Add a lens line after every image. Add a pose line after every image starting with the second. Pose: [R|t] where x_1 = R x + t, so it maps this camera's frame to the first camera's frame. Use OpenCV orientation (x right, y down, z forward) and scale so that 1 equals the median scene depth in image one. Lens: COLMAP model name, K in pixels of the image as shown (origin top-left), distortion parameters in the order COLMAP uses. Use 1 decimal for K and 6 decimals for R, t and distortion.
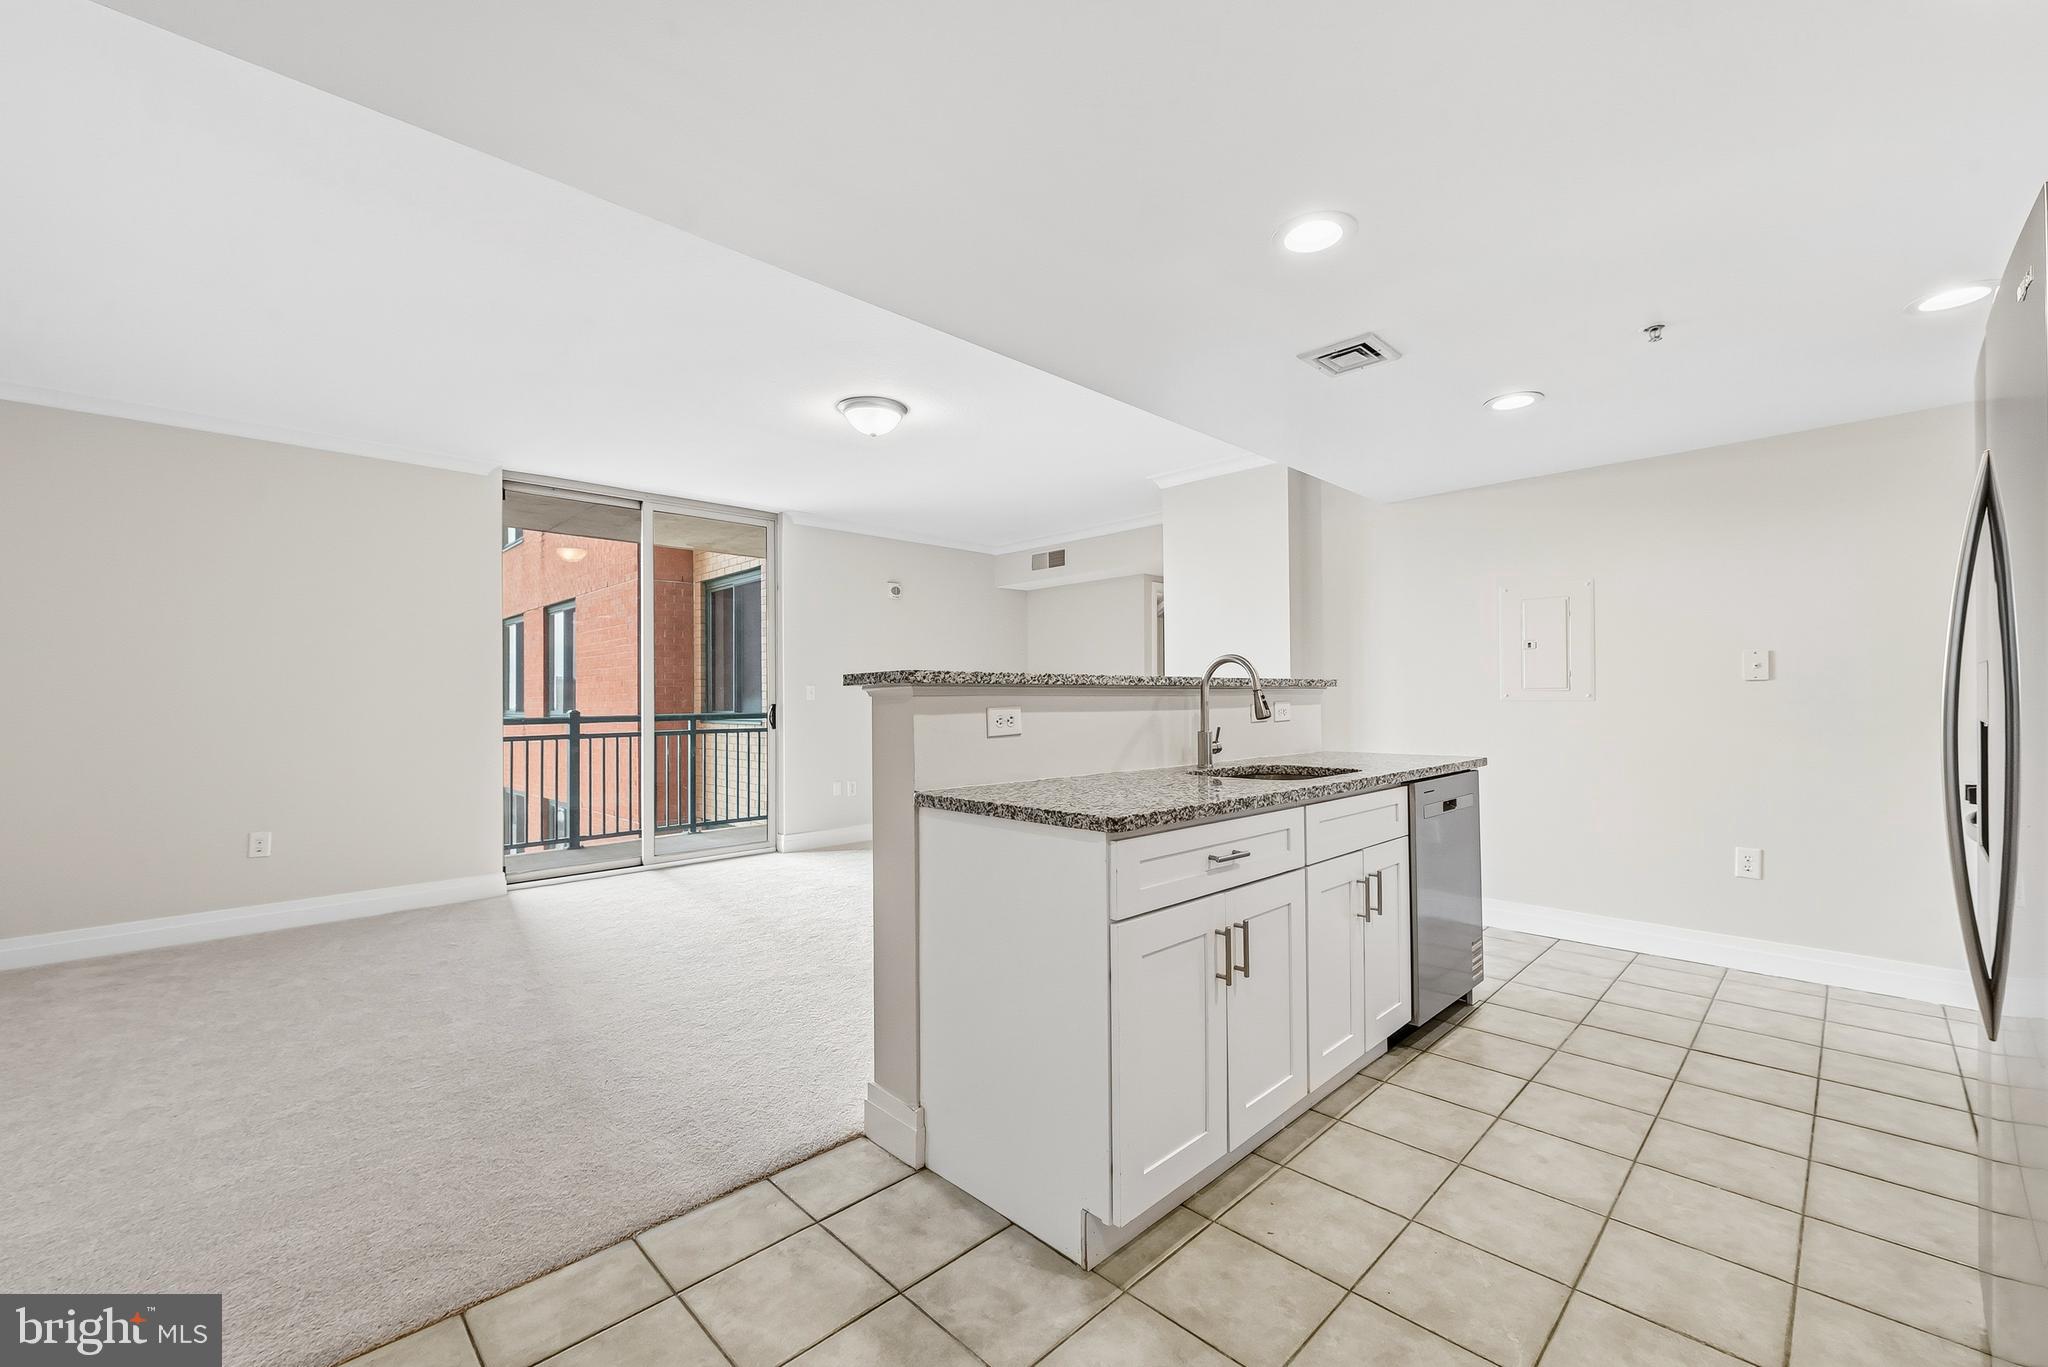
lens RADIAL K [[816.8, 0, 1025.1], [0, 816.8, 690.6], [0, 0, 1]] dist [-0.005241, -0.001072]
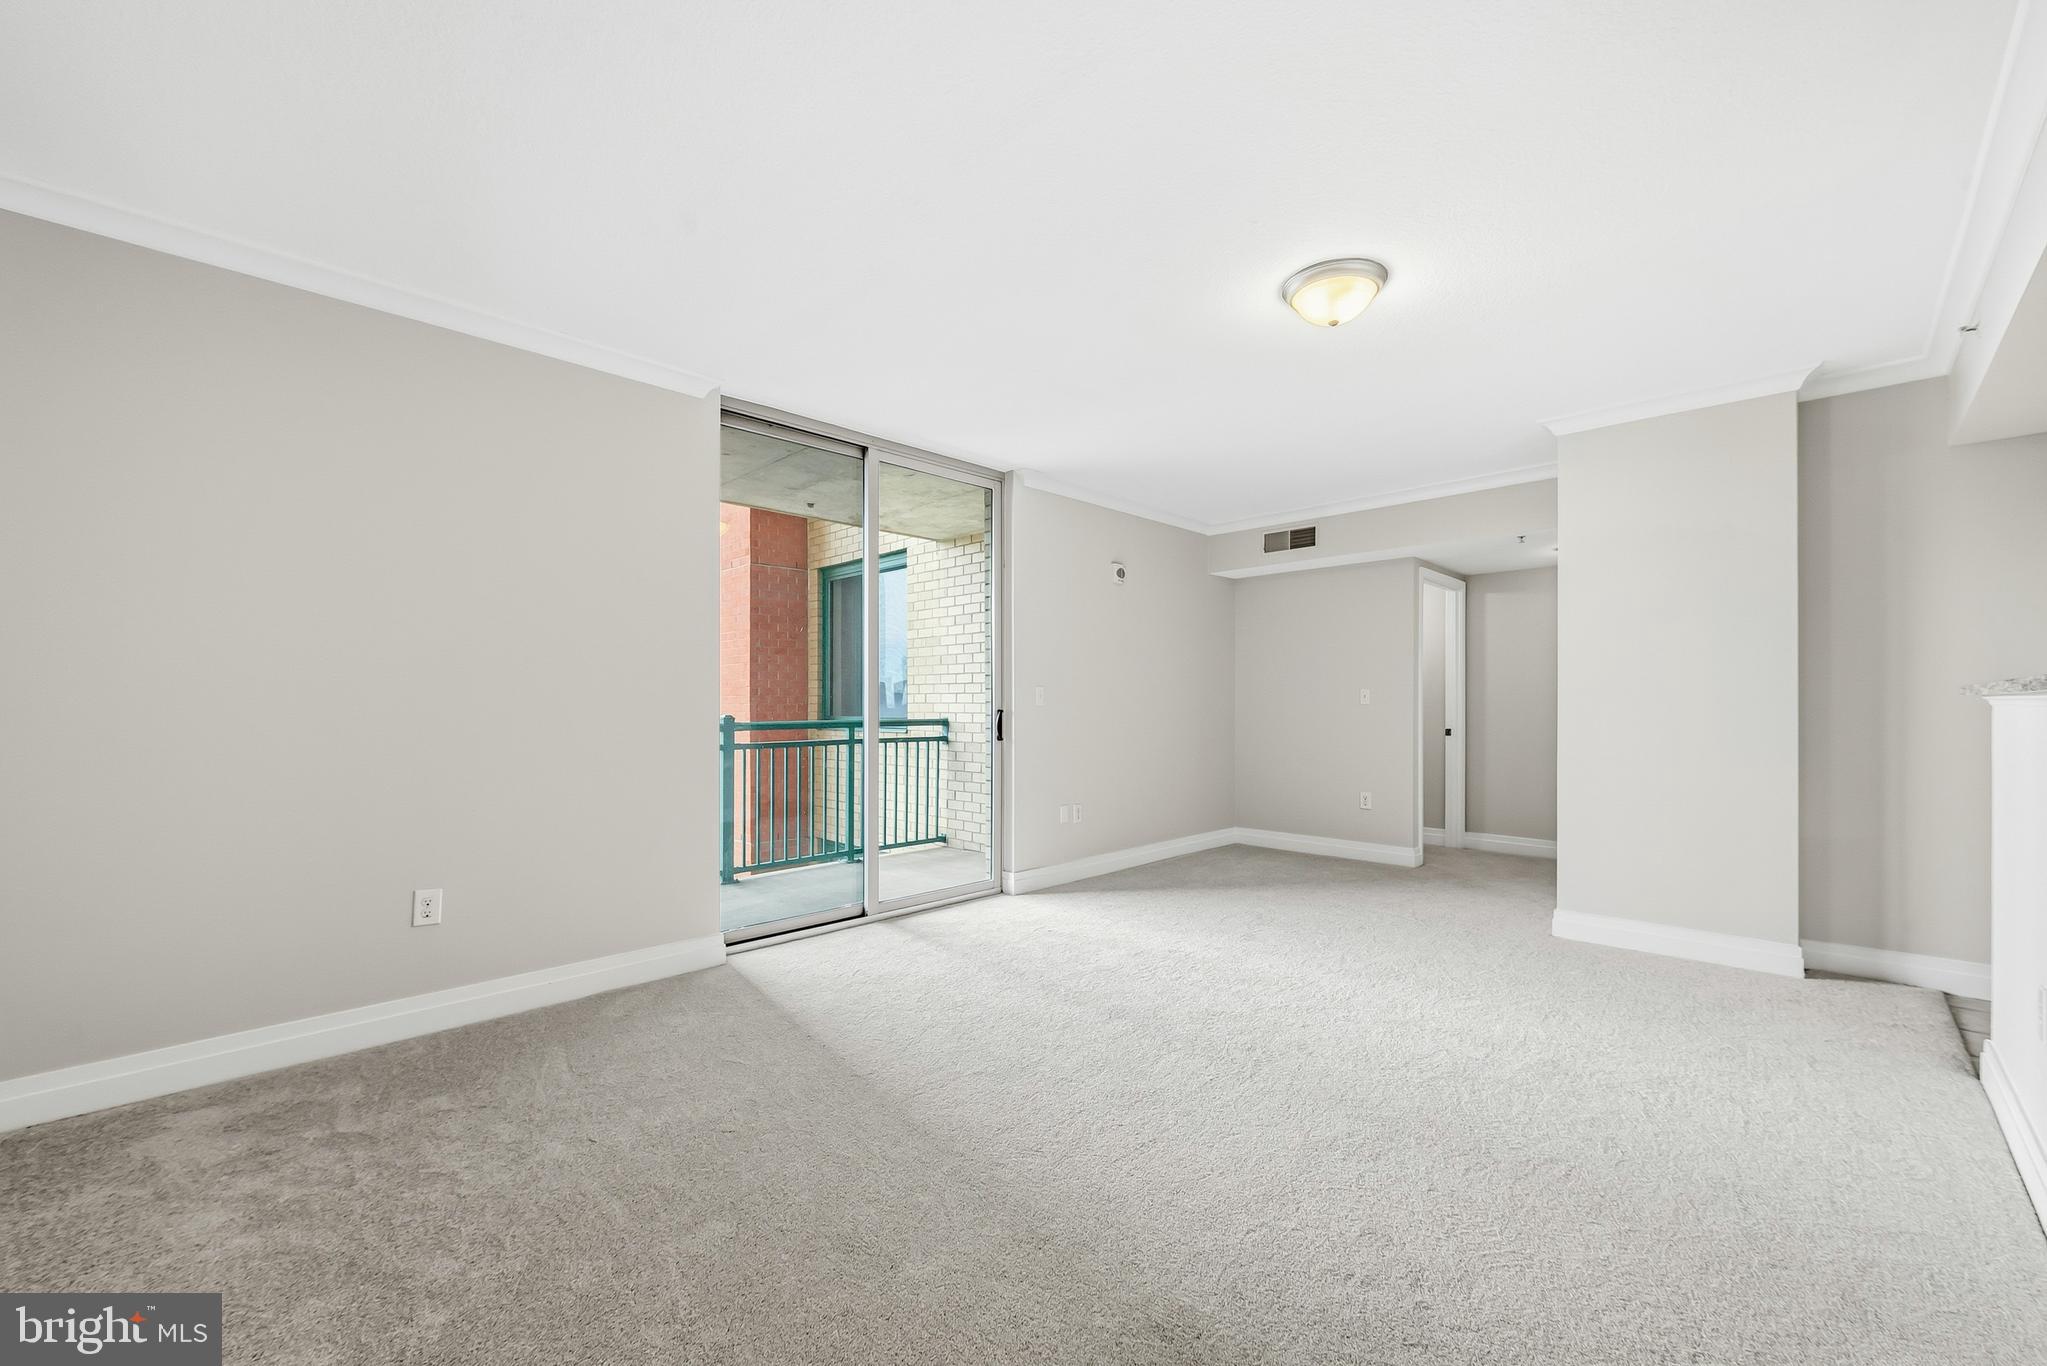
lens RADIAL K [[816.4, 0, 1032.8], [0, 816.4, 704.6], [0, 0, 1]] dist [-0.005241, -0.001072]
pose [[0.999922, 0.008693, 0.008967, -0.514304], [-0.008777, 0.999918, 0.009329, 0.006467], [-0.008885, -0.009407, 0.999916, 0.357357]]
